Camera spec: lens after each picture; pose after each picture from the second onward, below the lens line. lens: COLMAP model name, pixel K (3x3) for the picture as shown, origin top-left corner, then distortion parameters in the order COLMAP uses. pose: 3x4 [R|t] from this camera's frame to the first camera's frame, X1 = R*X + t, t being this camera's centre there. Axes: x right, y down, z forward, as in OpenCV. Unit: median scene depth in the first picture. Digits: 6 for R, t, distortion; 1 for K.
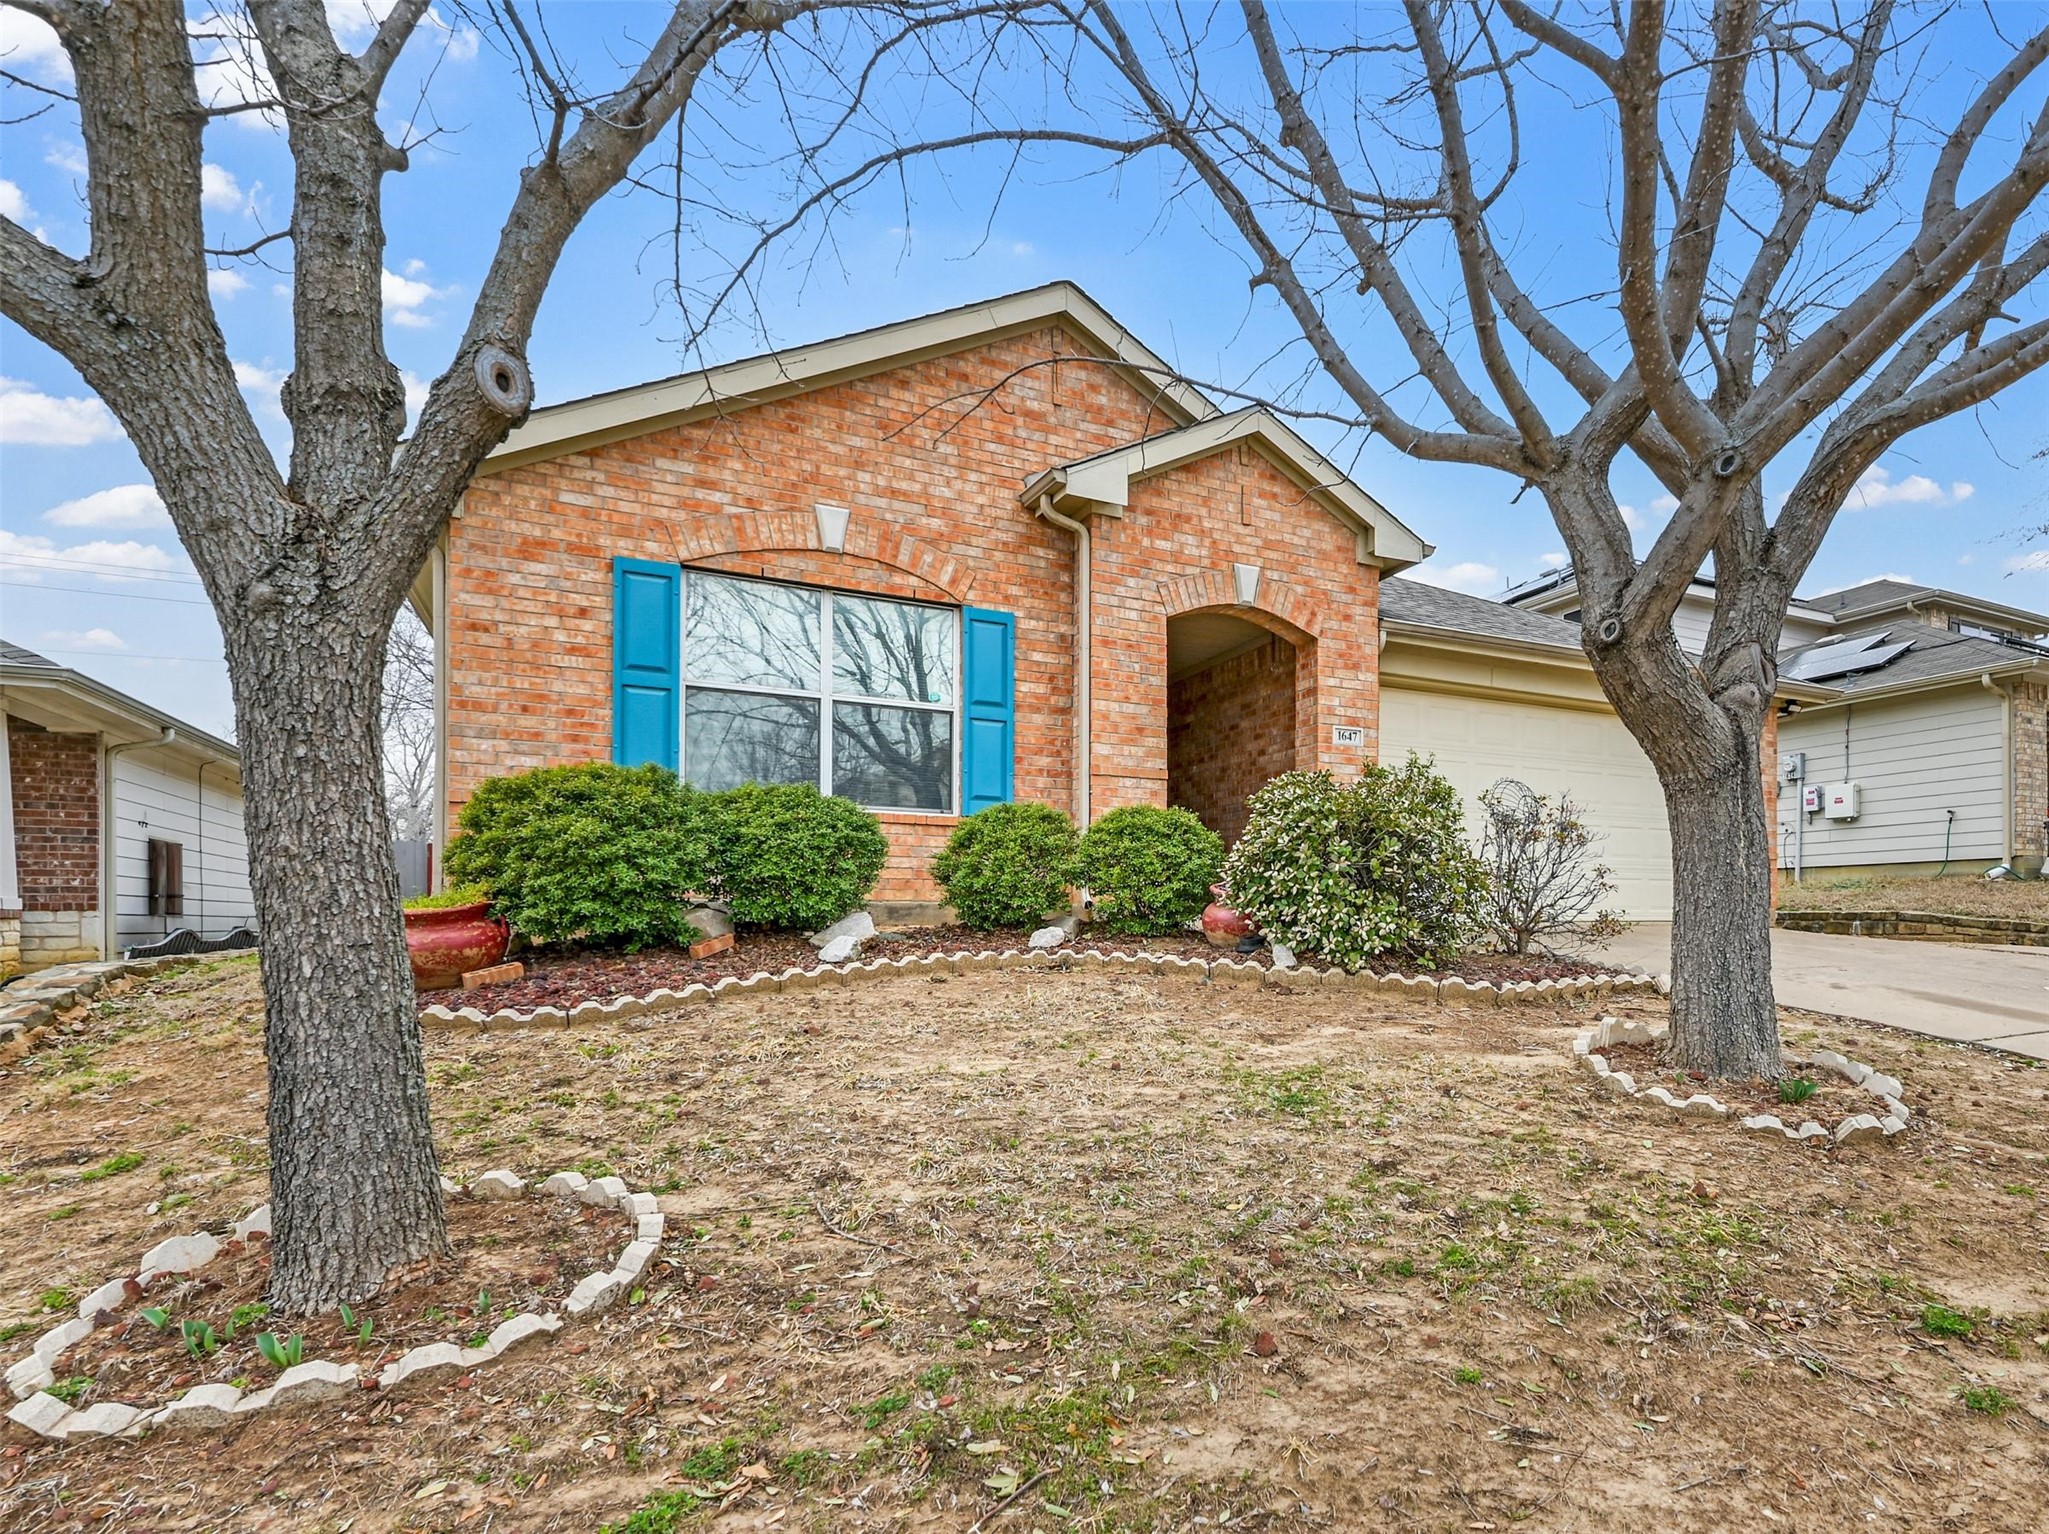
lens RADIAL K [[934.8, 0, 1023.4], [0, 934.8, 918.6], [0, 0, 1]] dist [0.000083, -0.000037]
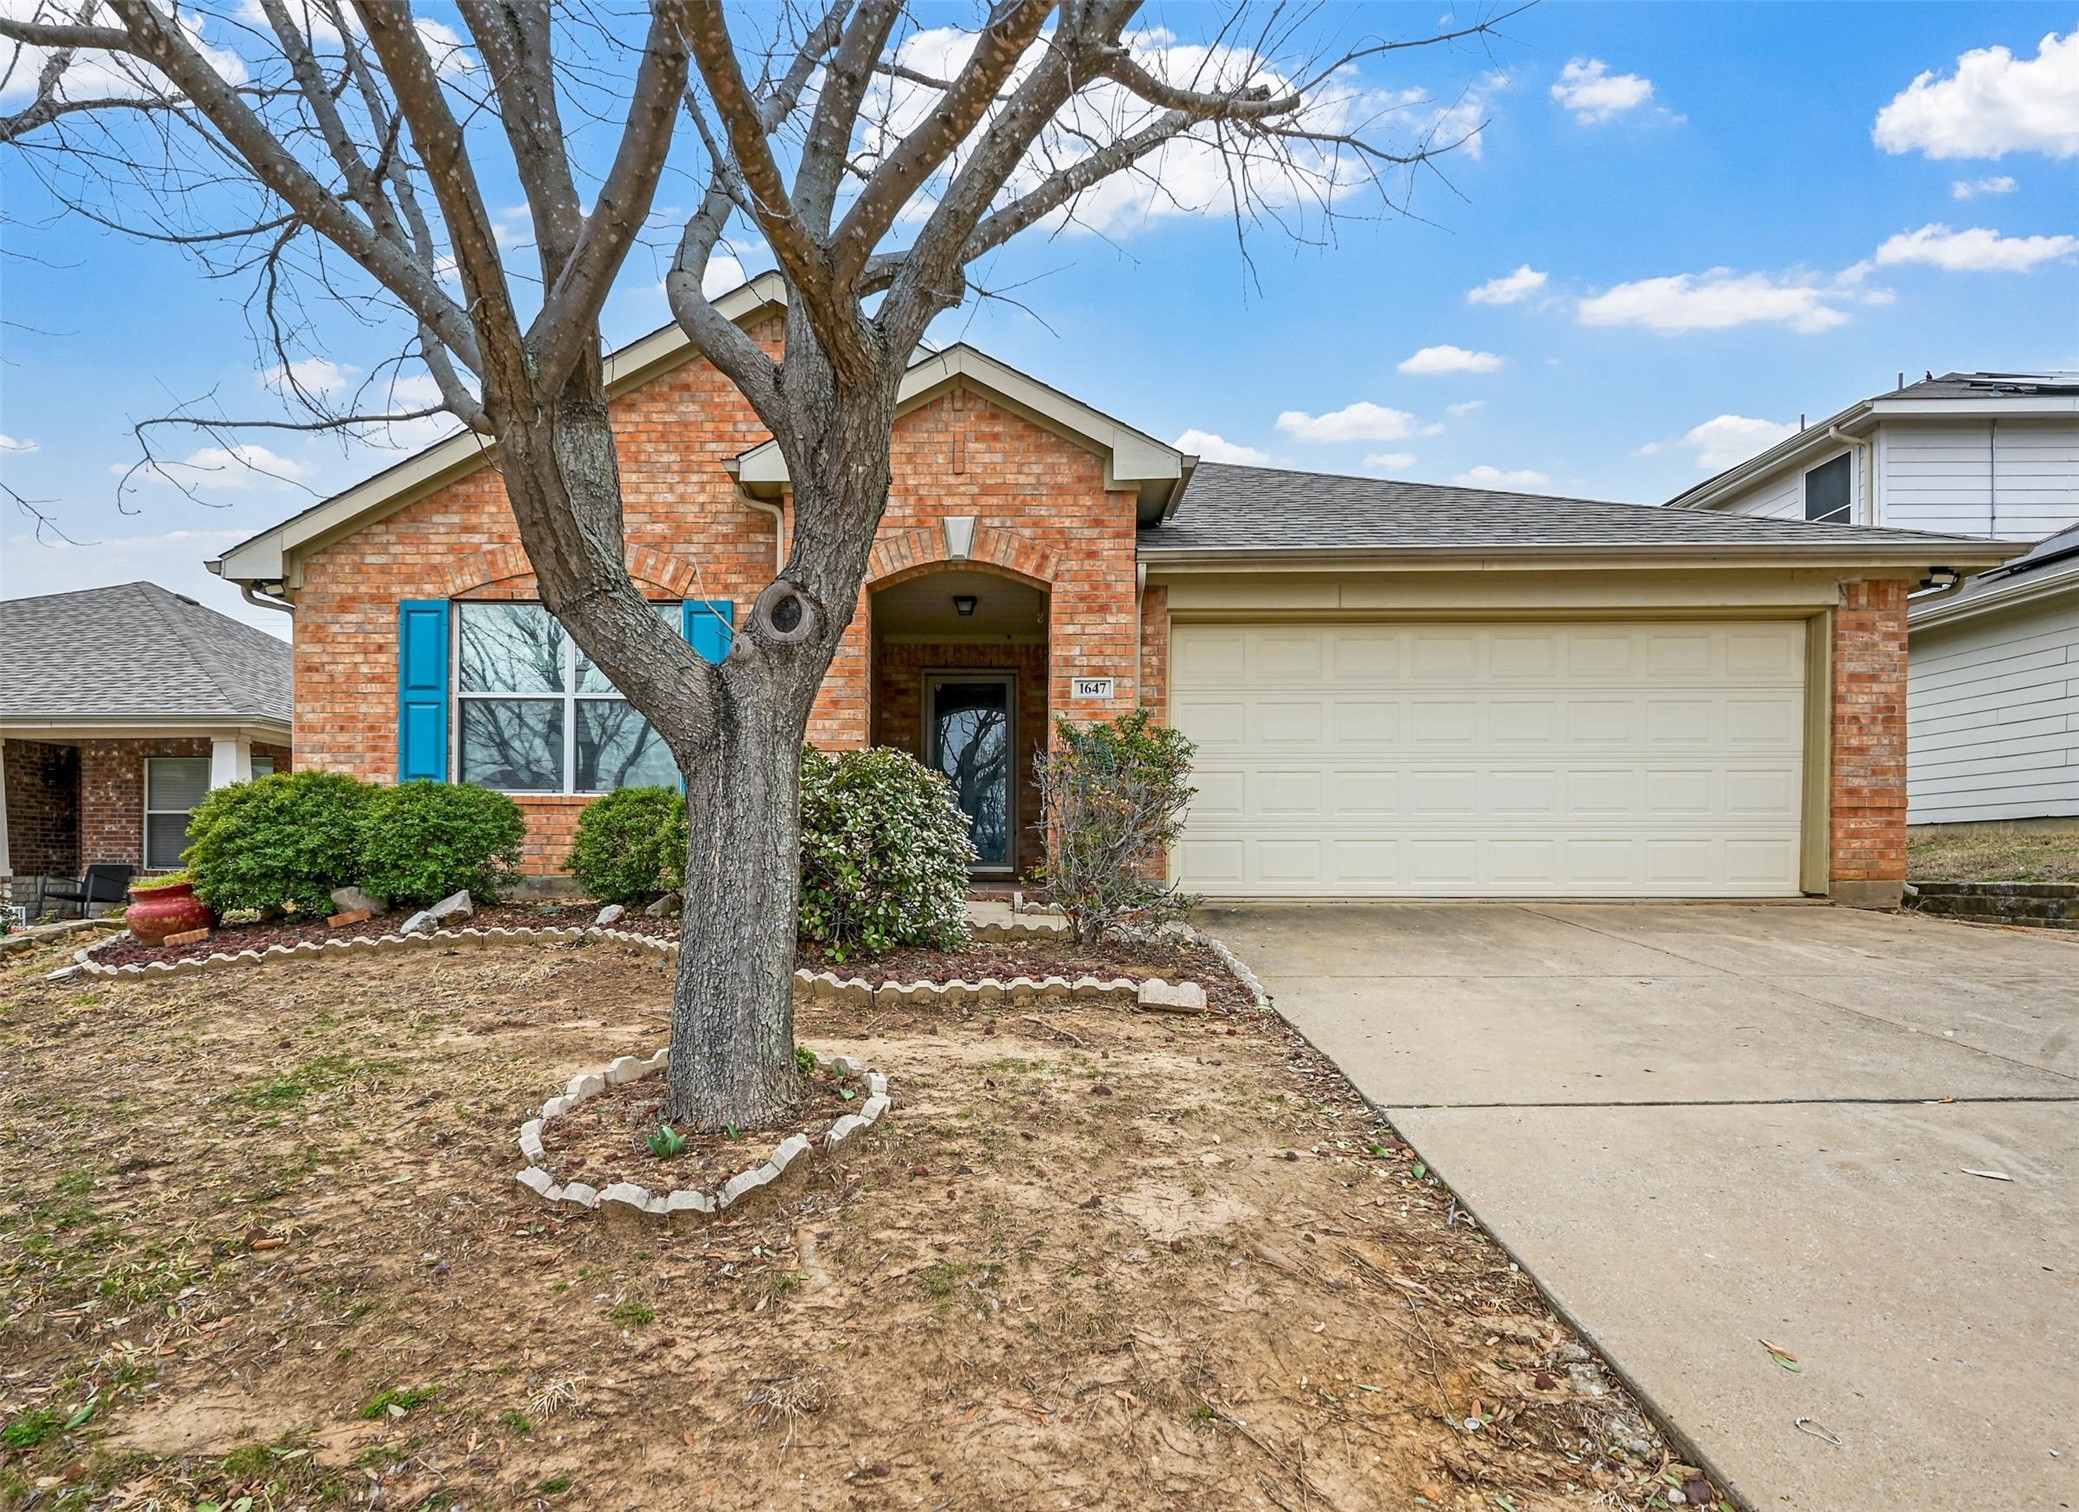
lens RADIAL K [[901.6, 0, 1036.7], [0, 901.6, 872.2], [0, 0, 1]] dist [-0.000725, -0.000109]
pose [[0.912627, 0.002481, -0.408787, 0.800330], [-0.000013, 0.999982, 0.006042, -0.030415], [0.408794, -0.005509, 0.912610, 0.237187]]
